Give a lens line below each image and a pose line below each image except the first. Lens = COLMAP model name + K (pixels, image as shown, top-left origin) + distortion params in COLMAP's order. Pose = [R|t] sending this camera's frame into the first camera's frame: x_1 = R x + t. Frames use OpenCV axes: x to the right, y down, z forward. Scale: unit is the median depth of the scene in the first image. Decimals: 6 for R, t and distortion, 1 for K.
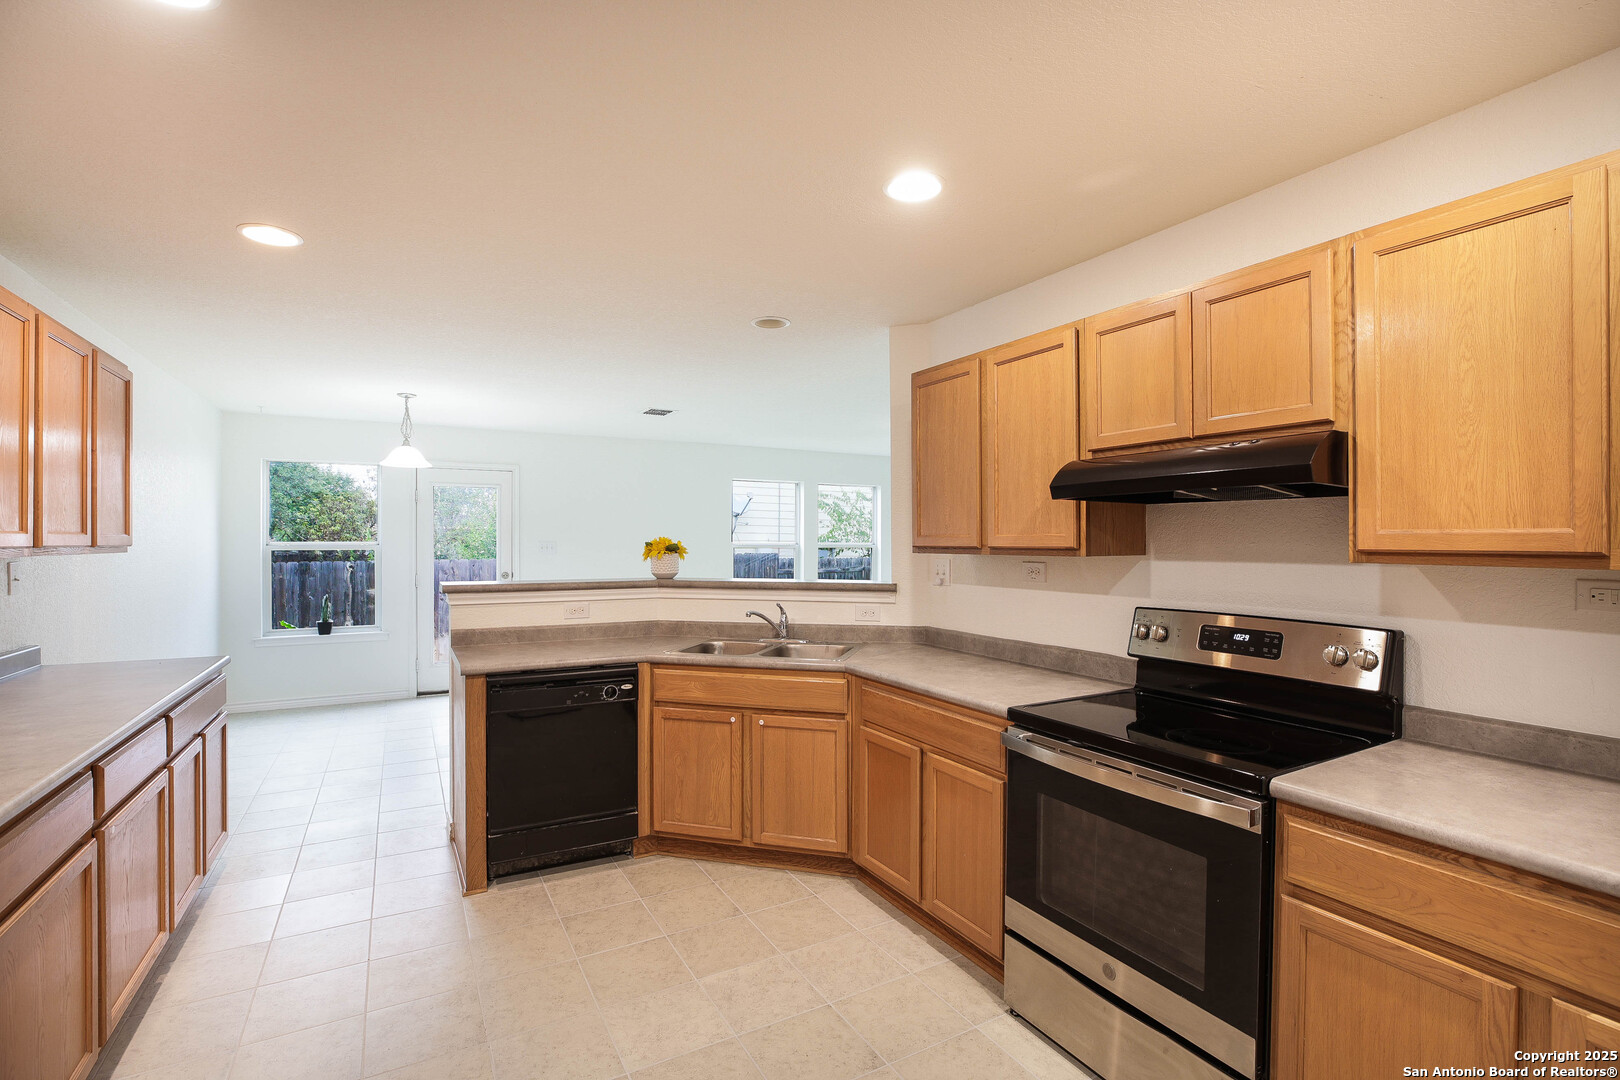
lens RADIAL K [[740.9, 0, 804.7], [0, 740.9, 541.8], [0, 0, 1]] dist [-0.032299, 0.000799]
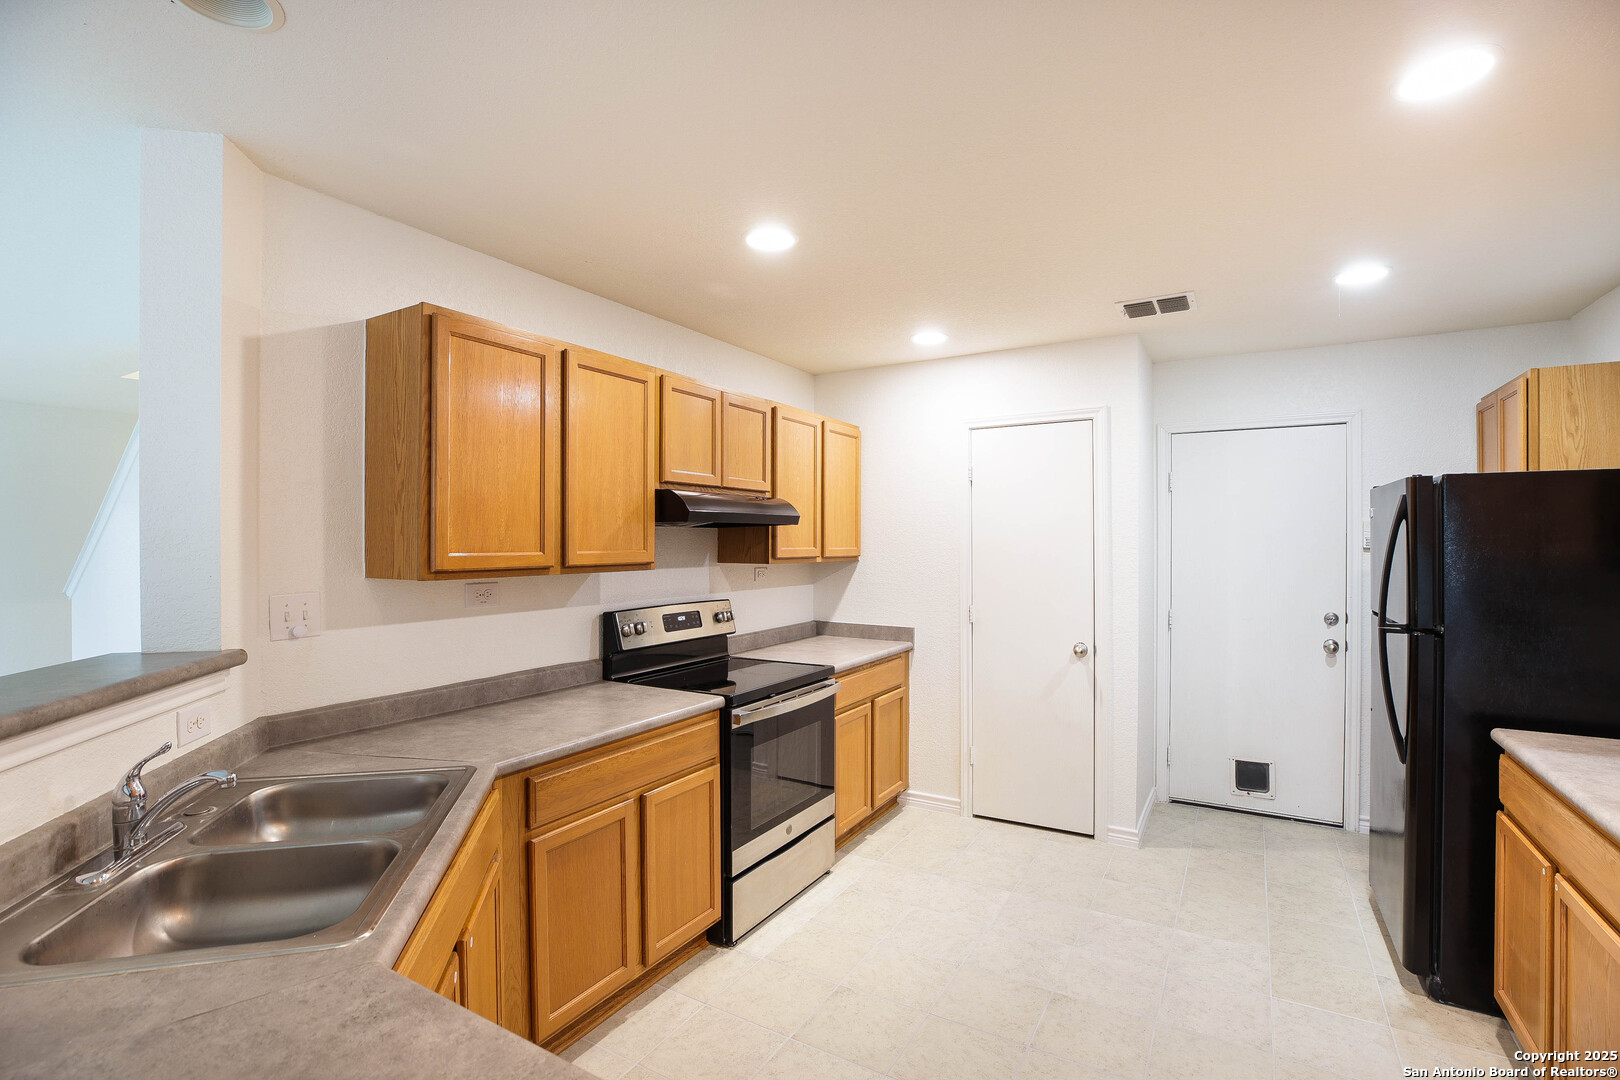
lens RADIAL K [[740.9, 0, 804.7], [0, 740.9, 541.8], [0, 0, 1]] dist [-0.032299, 0.000799]
pose [[-0.496824, -0.000923, 0.867851, -0.725519], [0.003255, 0.999990, 0.002926, -0.025615], [-0.867845, 0.004279, -0.496816, 1.305569]]
